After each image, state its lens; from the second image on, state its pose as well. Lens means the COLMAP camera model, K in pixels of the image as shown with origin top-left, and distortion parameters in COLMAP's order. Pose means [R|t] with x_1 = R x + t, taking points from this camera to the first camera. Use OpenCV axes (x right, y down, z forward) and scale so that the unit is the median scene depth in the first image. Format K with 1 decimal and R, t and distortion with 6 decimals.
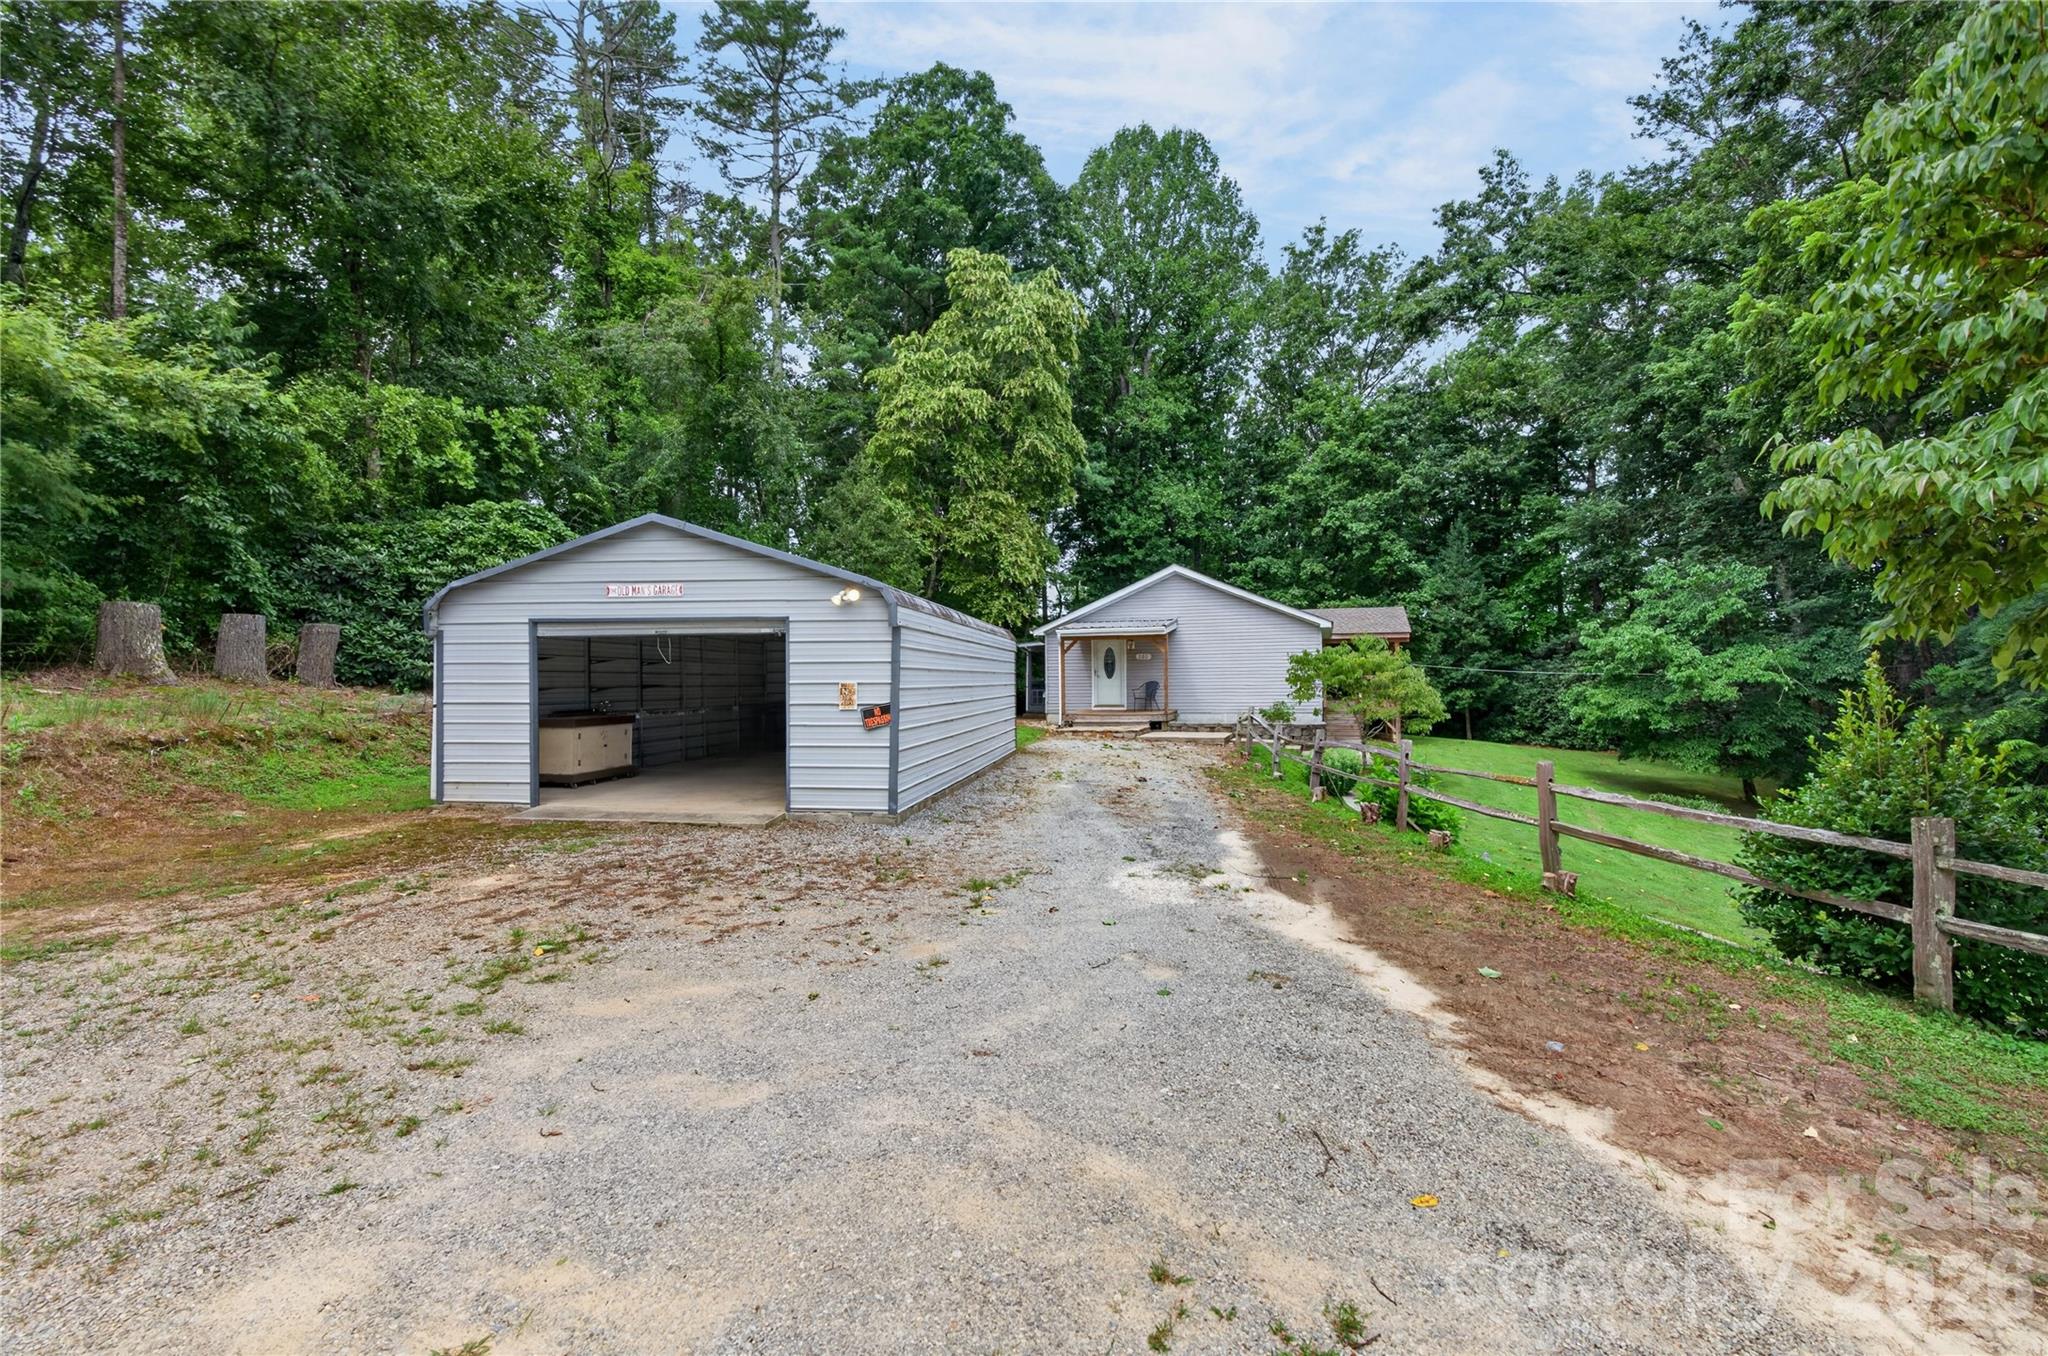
lens RADIAL K [[914.6, 0, 1024.6], [0, 914.6, 665.7], [0, 0, 1]] dist [0.000547, 0.000477]
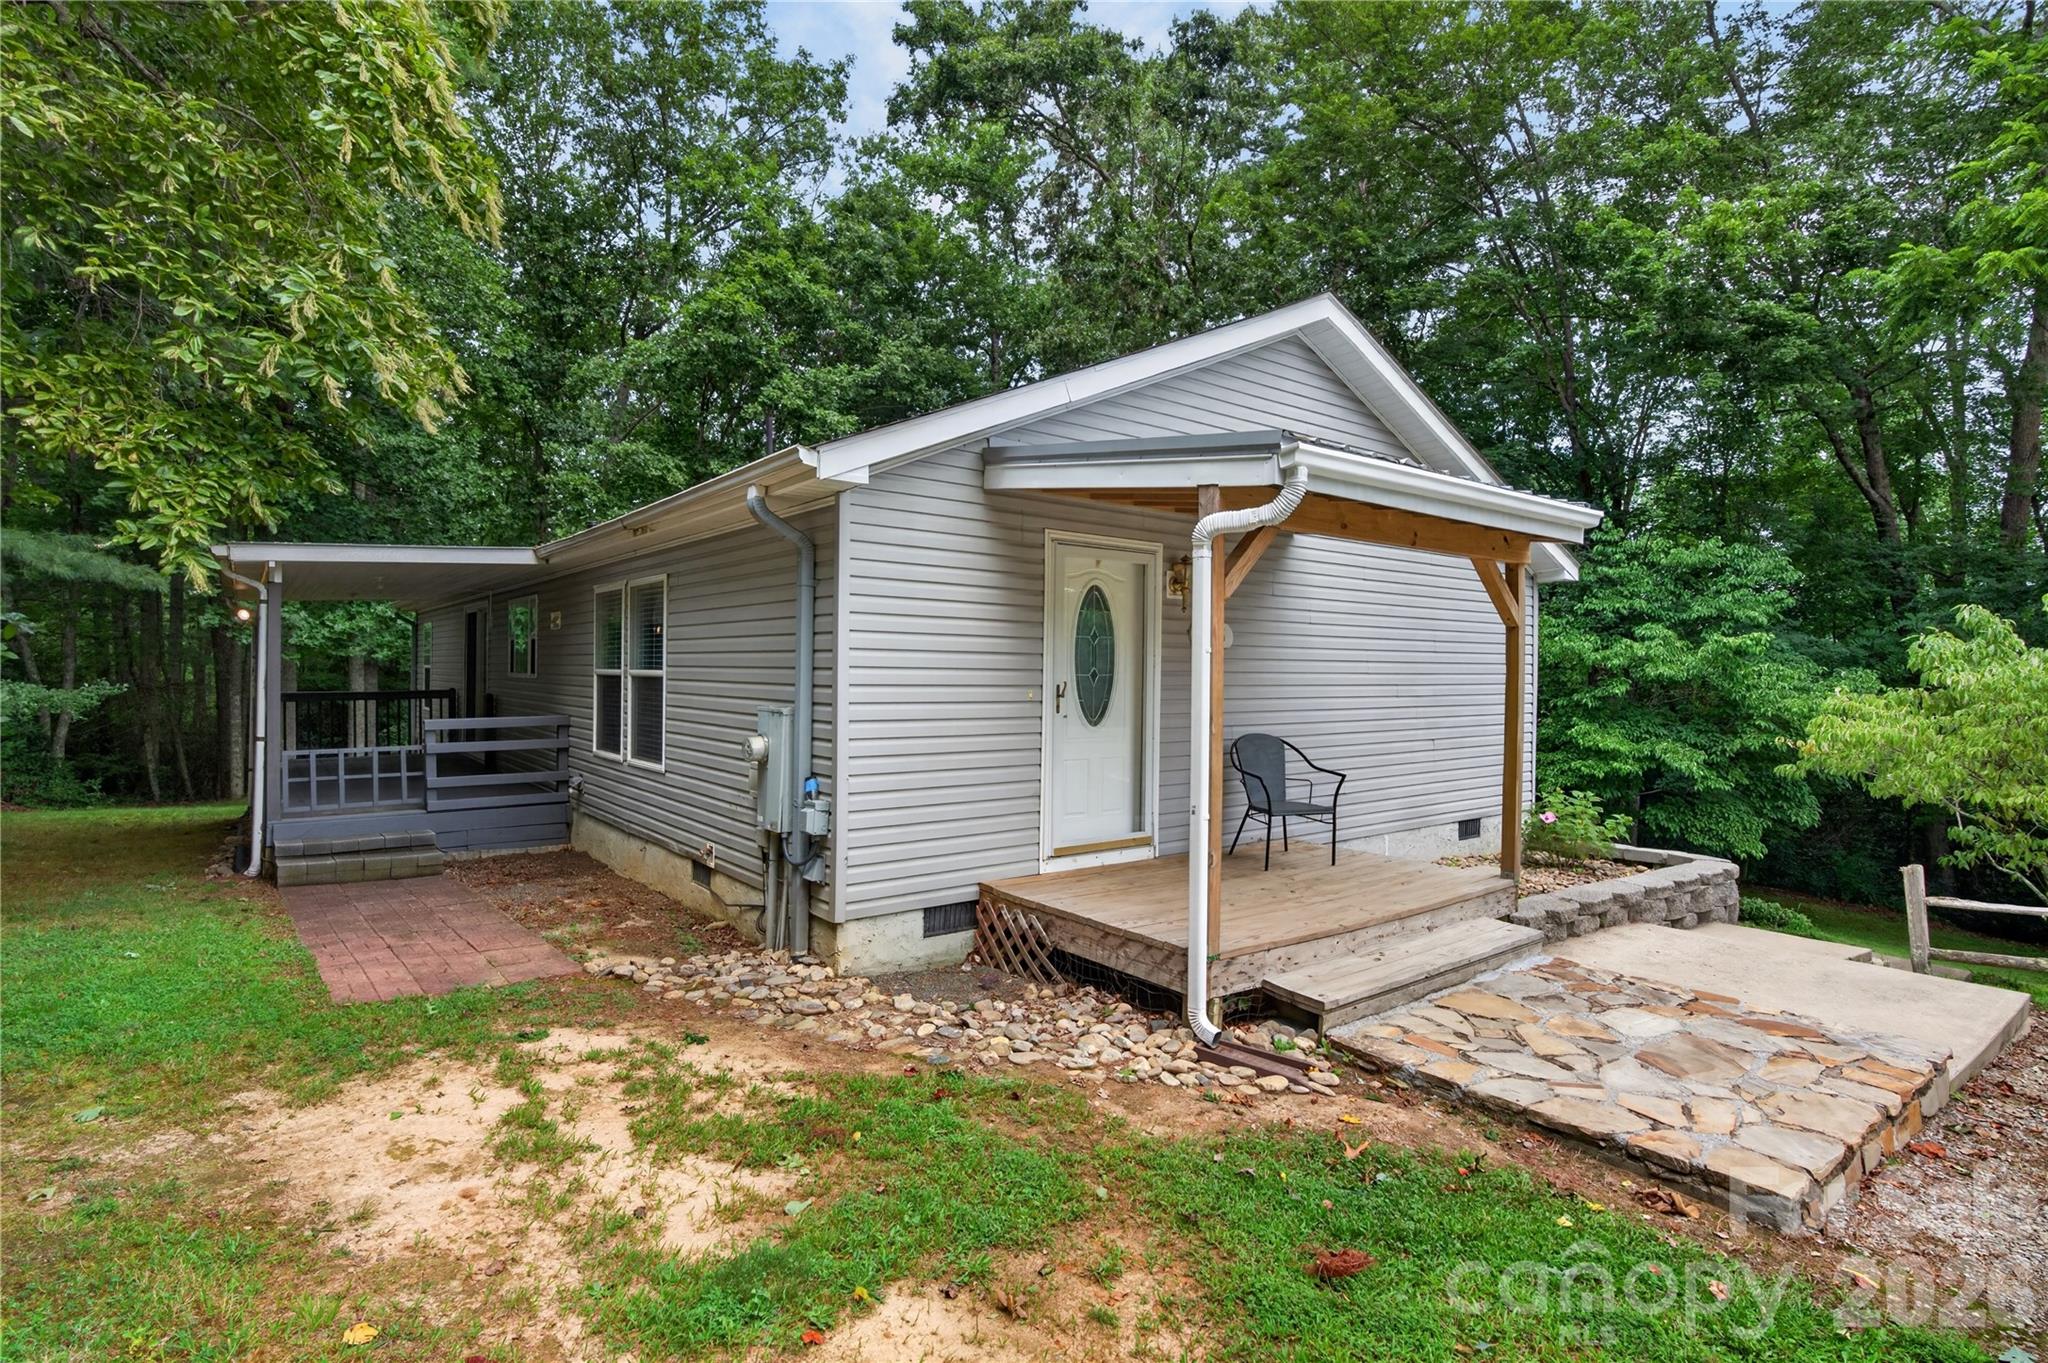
lens RADIAL K [[1012.1, 0, 1020.9], [0, 1012.1, 668.4], [0, 0, 1]] dist [0.001701, 0.000581]
pose [[0.554901, 0.017354, 0.831735, -0.133305], [-0.026746, 0.999638, -0.003013, 0.001765], [-0.831486, -0.020573, 0.555165, 0.925778]]
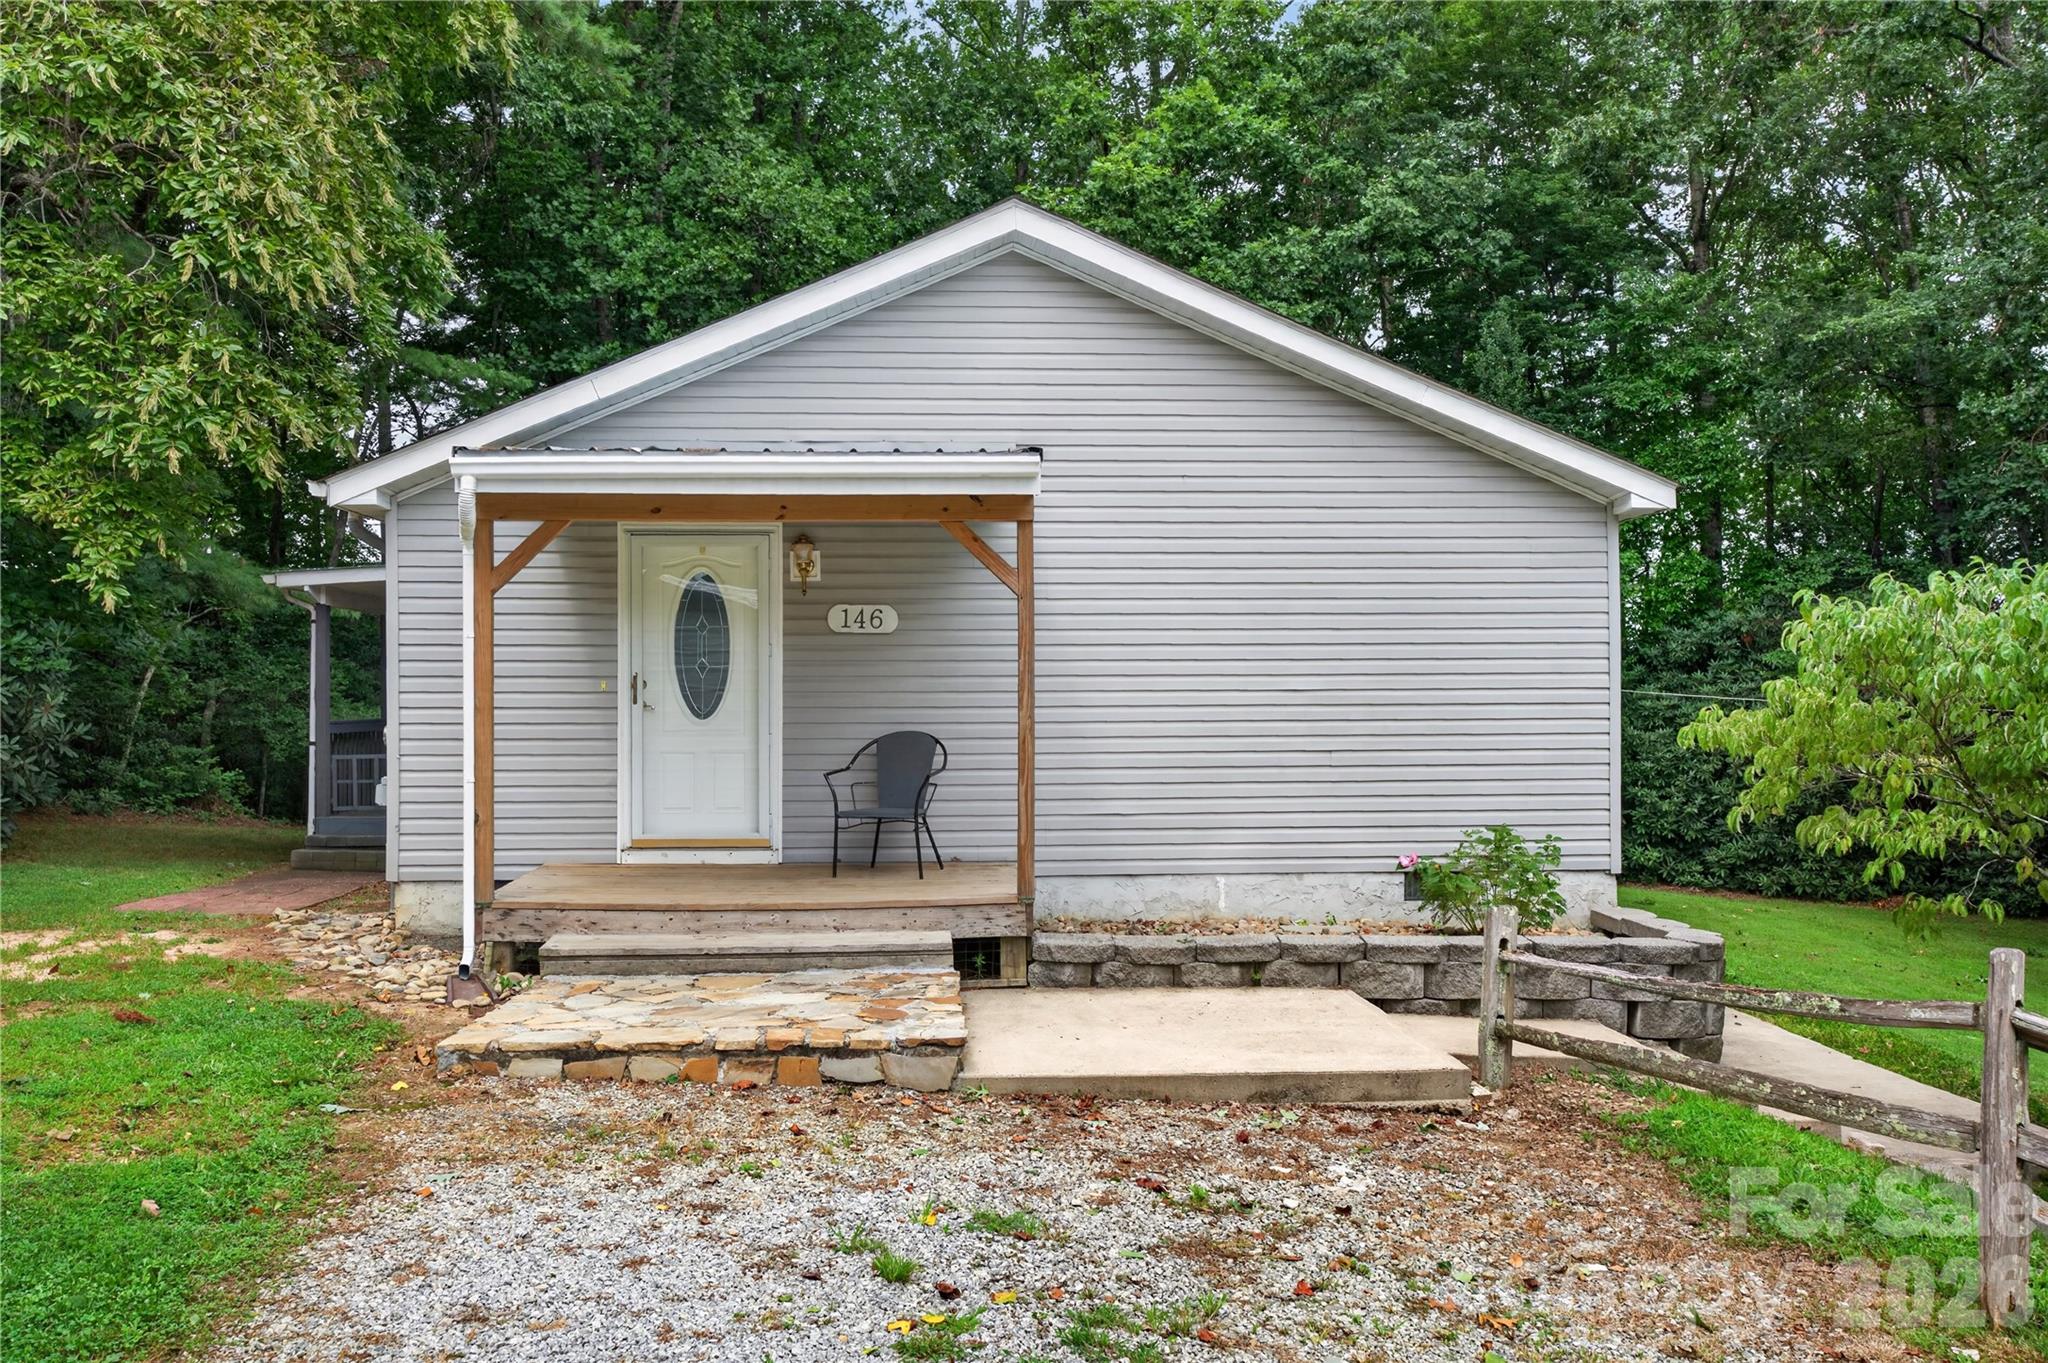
lens RADIAL K [[1745.8, 0, 1024.0], [0, 1745.8, 681.5], [0, 0, 1]] dist [0.000664, -0.008014]
pose [[0.929607, 0.013074, 0.368322, 0.011889], [-0.012638, 0.999914, -0.003595, 0.006666], [-0.368337, -0.001313, 0.929691, 0.617994]]
